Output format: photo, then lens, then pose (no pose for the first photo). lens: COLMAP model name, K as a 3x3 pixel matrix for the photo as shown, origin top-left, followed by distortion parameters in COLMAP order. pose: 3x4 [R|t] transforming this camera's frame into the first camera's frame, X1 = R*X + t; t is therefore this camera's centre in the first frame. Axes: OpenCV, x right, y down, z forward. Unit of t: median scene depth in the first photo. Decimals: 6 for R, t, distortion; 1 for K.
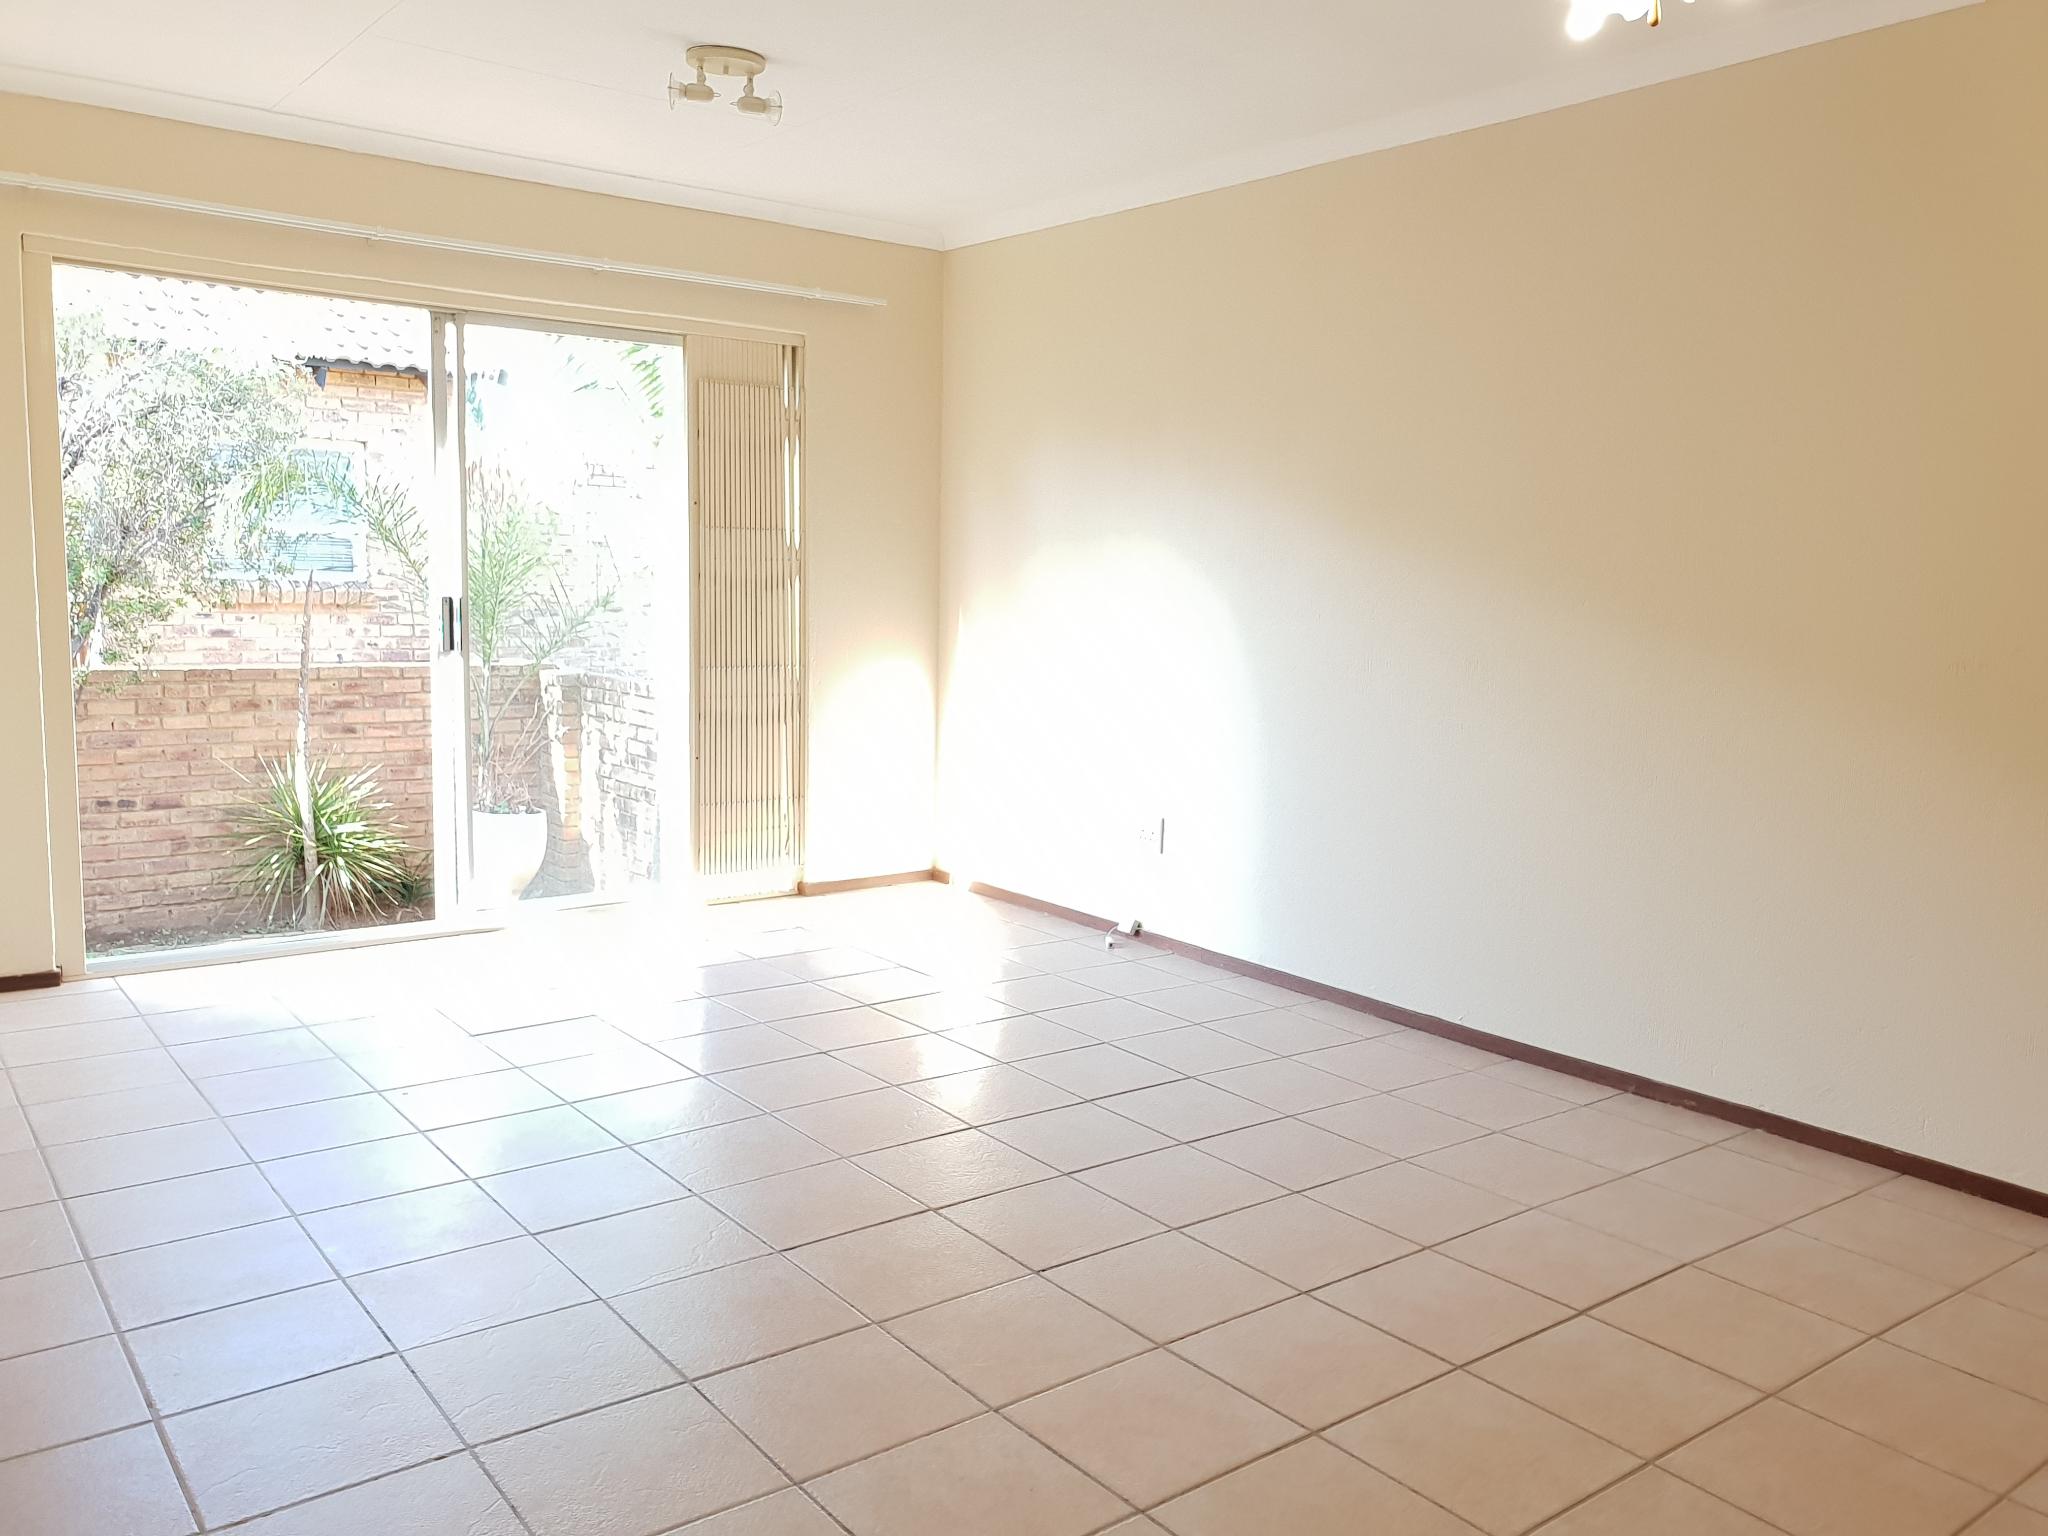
lens RADIAL K [[1605.3, 0, 1059.0], [0, 1605.3, 775.2], [0, 0, 1]] dist [0.053195, -0.015785]
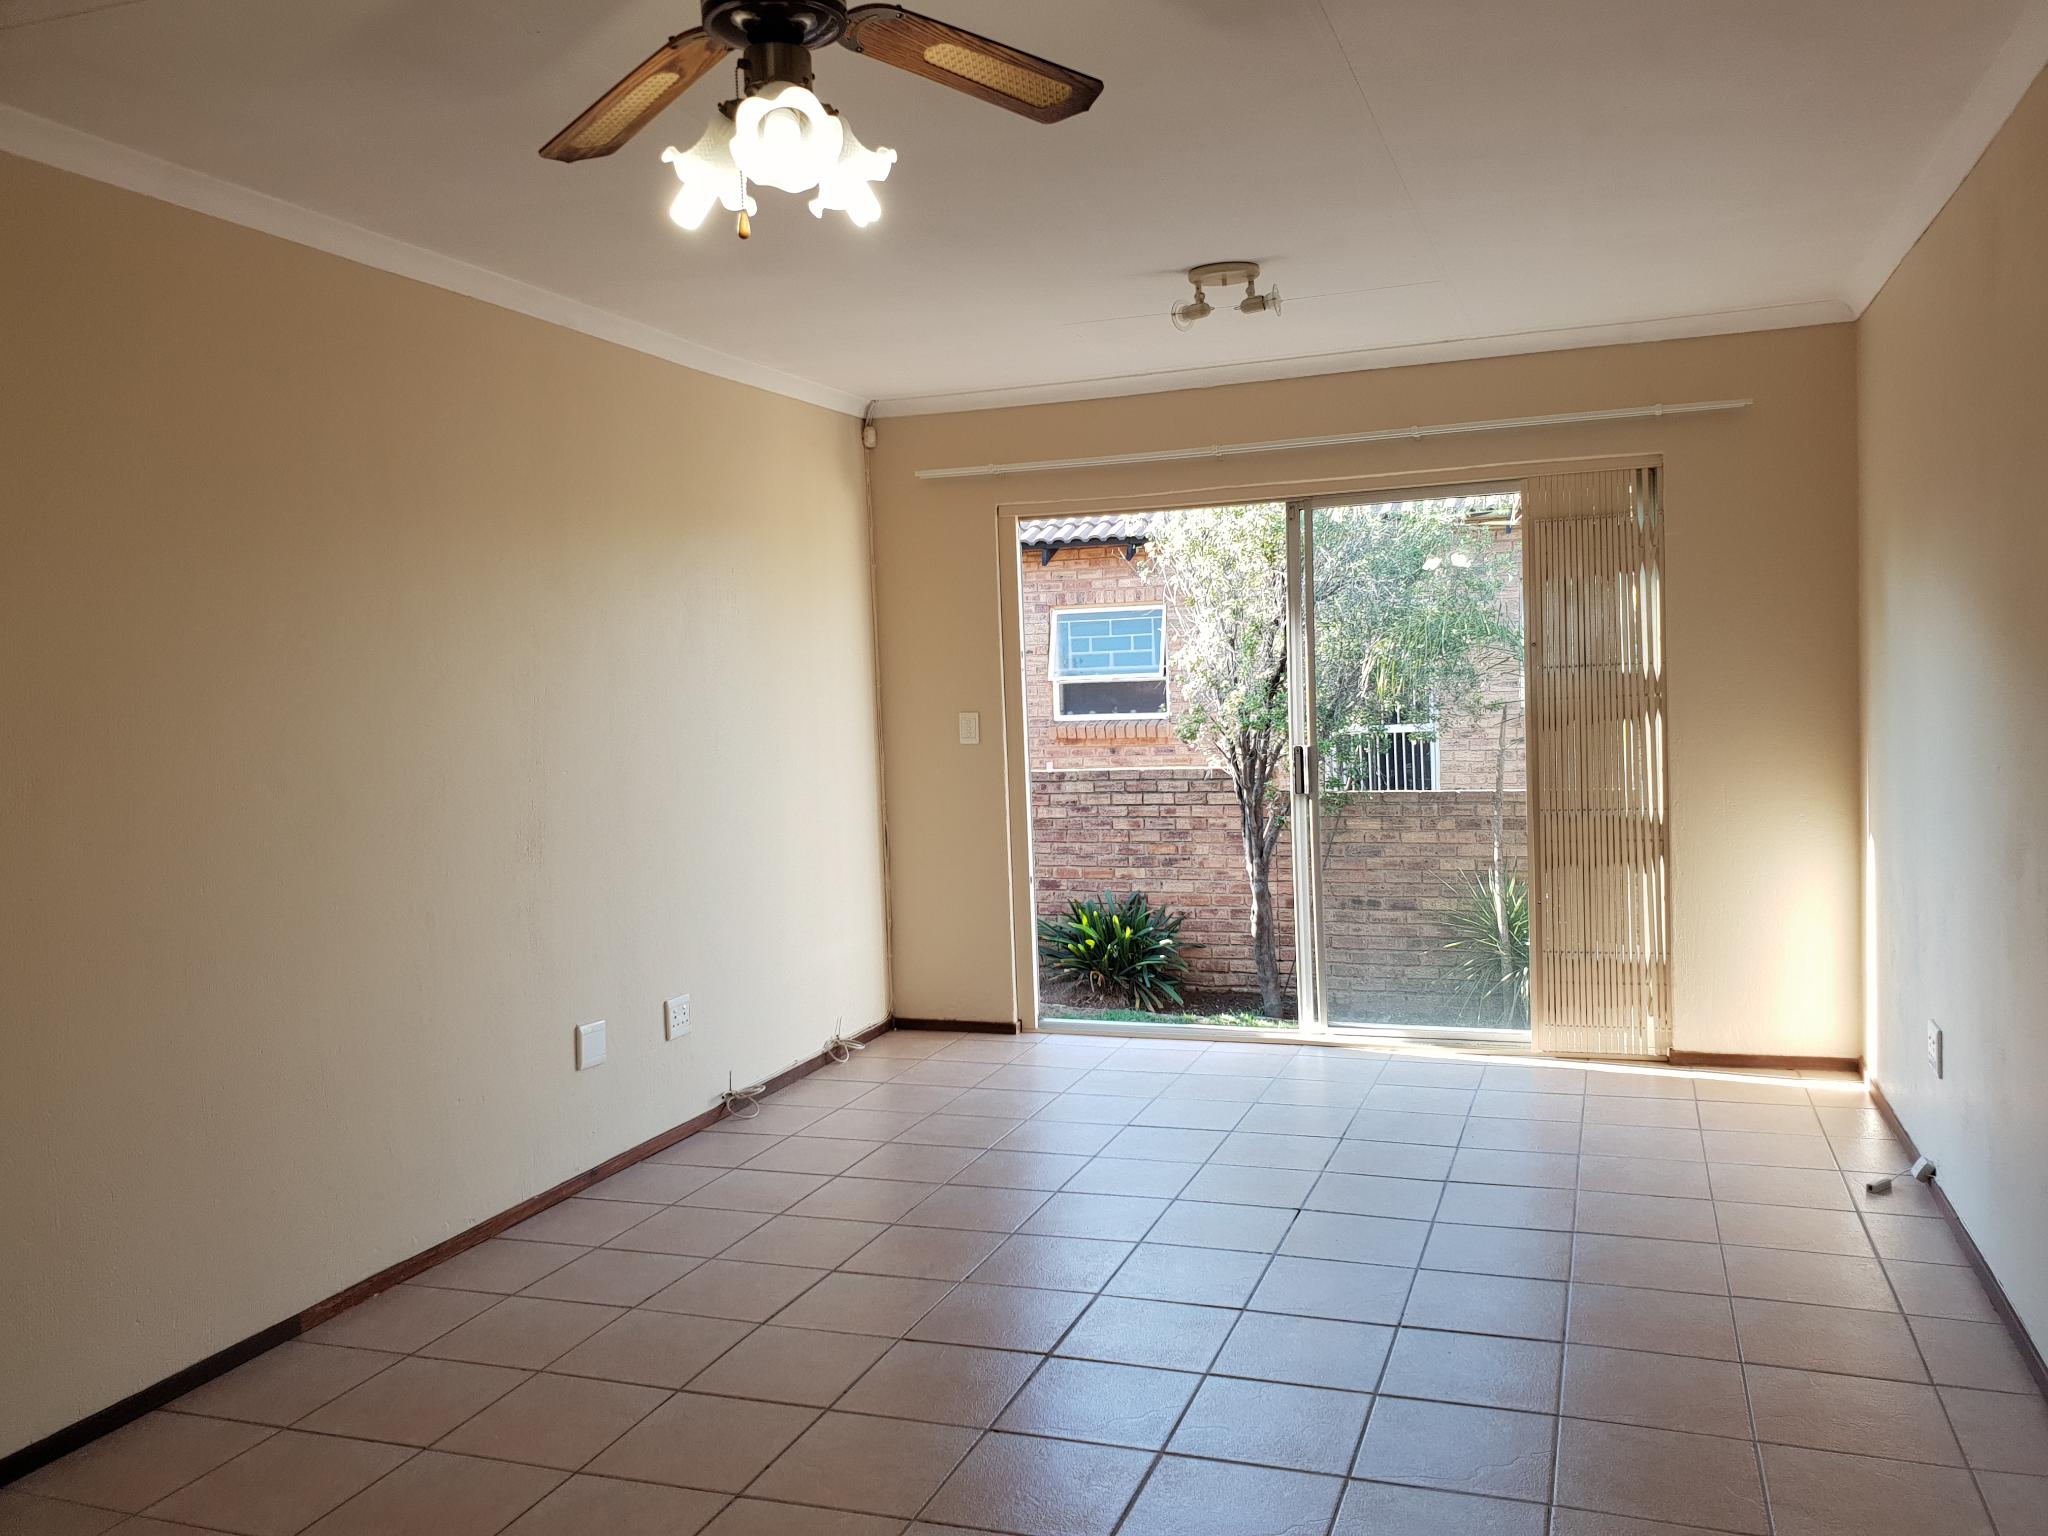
lens RADIAL K [[1605.3, 0, 1068.5], [0, 1605.3, 760.7], [0, 0, 1]] dist [0.053195, -0.015785]
pose [[0.543828, 0.002751, -0.839192, 0.302210], [-0.061496, 0.997437, -0.036582, -0.030154], [0.836940, 0.071501, 0.542603, 0.158351]]
